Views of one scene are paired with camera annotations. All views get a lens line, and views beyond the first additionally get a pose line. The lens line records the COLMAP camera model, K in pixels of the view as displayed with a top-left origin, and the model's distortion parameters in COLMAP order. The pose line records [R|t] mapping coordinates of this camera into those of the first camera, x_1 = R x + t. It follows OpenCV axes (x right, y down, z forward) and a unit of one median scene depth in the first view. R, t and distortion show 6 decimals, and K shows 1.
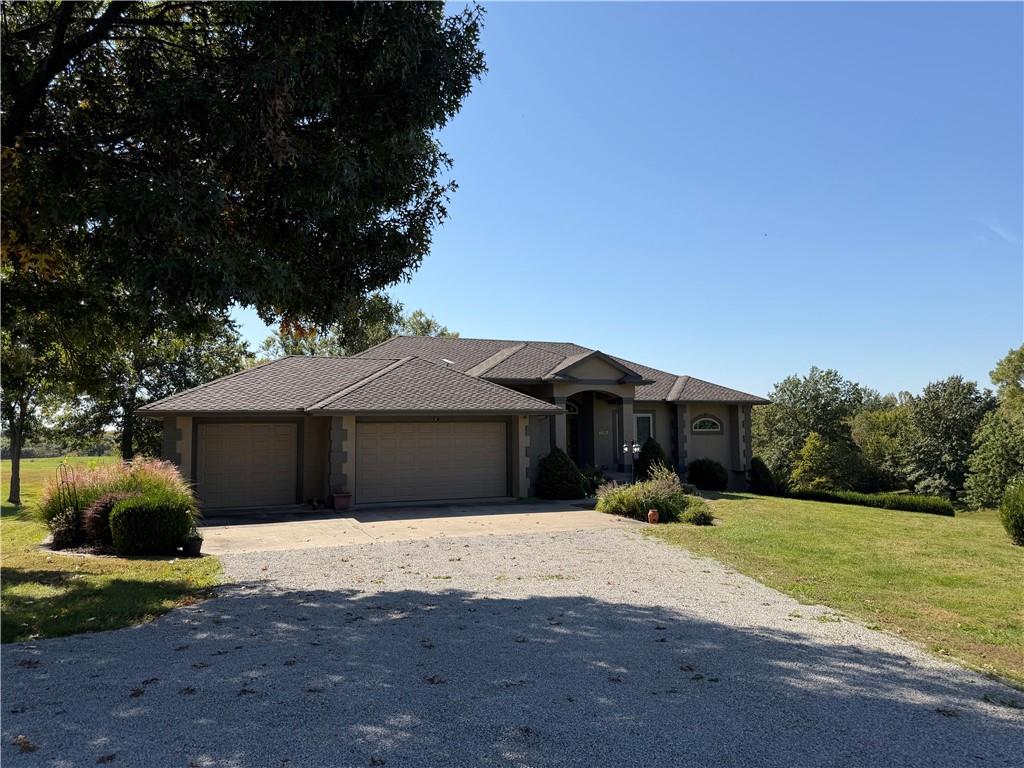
lens RADIAL K [[713.0, 0, 512.0], [0, 713.0, 384.0], [0, 0, 1]] dist [0.055120, -0.072482]
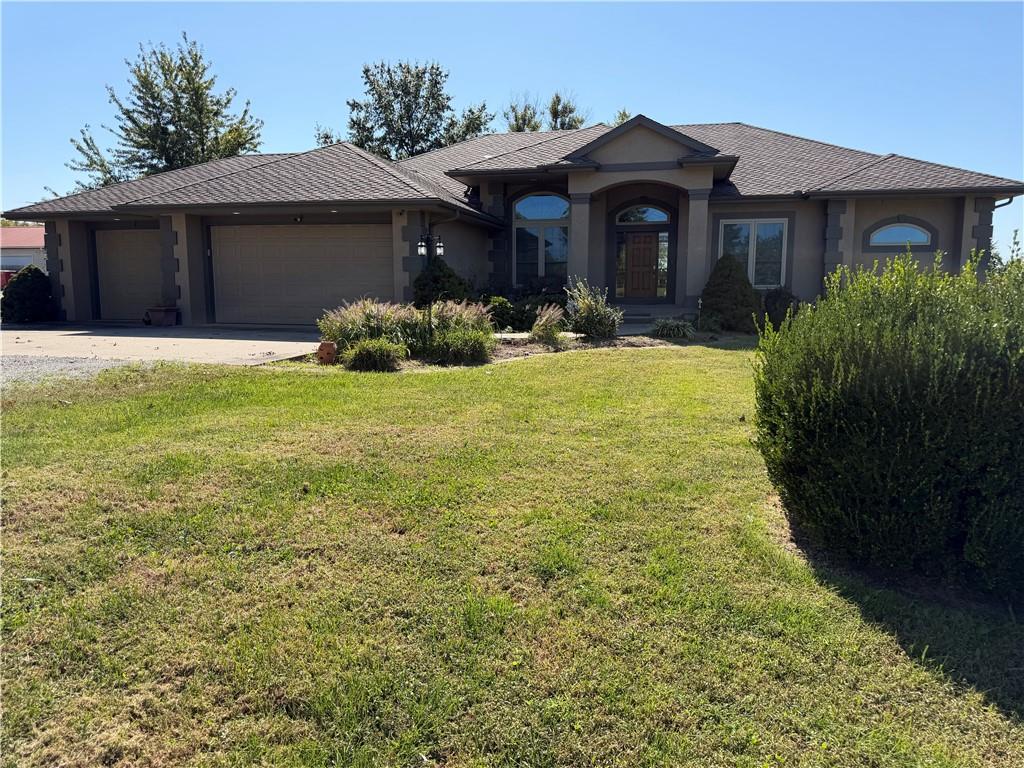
lens RADIAL K [[713.0, 0, 512.0], [0, 713.0, 384.0], [0, 0, 1]] dist [0.055120, -0.072482]
pose [[0.801635, 0.094800, -0.590250, 0.425092], [0.026576, 0.980719, 0.193607, 0.060770], [0.597223, -0.170889, 0.783659, 0.381358]]
